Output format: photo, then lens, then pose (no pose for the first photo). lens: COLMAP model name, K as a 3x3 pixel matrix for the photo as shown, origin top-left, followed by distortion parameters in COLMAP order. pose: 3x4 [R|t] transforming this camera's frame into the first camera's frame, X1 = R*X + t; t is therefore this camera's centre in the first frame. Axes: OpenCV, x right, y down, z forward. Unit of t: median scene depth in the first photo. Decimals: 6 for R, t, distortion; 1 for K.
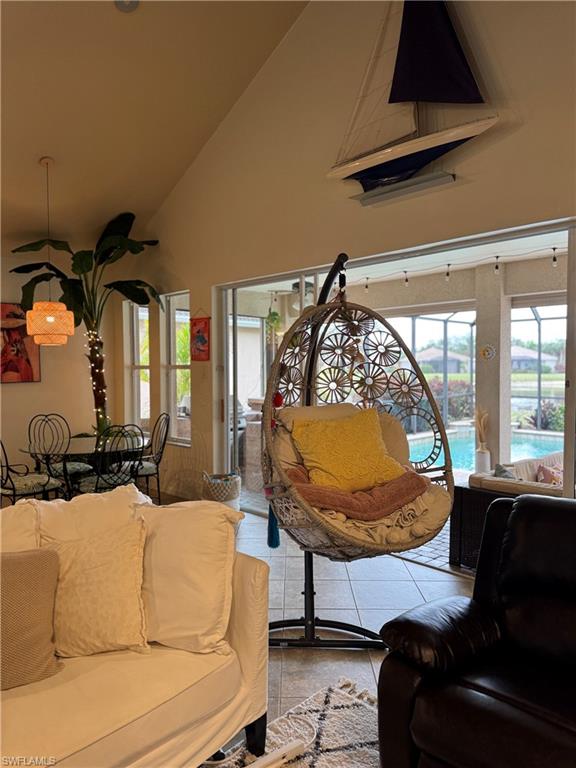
lens RADIAL K [[540.0, 0, 288.0], [0, 540.0, 384.0], [0, 0, 1]] dist [0.109226, -0.189797]
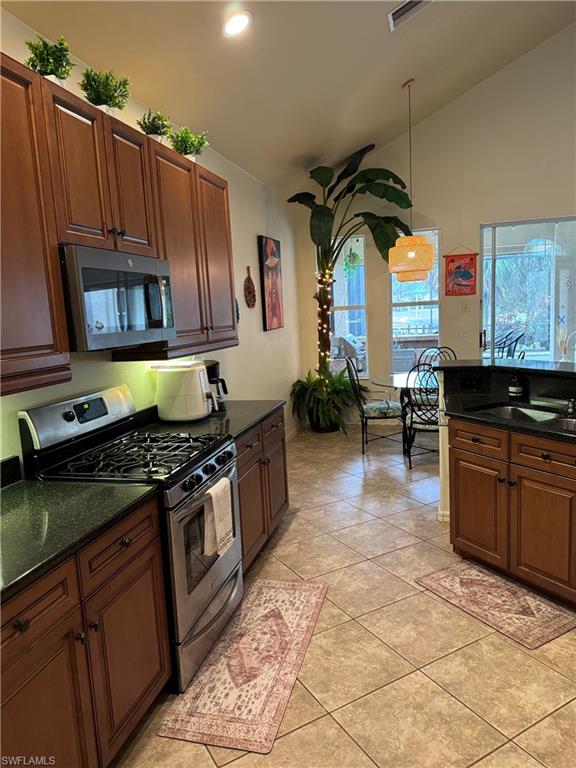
lens RADIAL K [[540.0, 0, 288.0], [0, 540.0, 384.0], [0, 0, 1]] dist [0.109226, -0.189797]
pose [[0.866037, -0.110010, 0.487728, -0.989808], [0.067316, 0.992267, 0.104281, -0.004025], [-0.495428, -0.057479, 0.866745, 0.218193]]
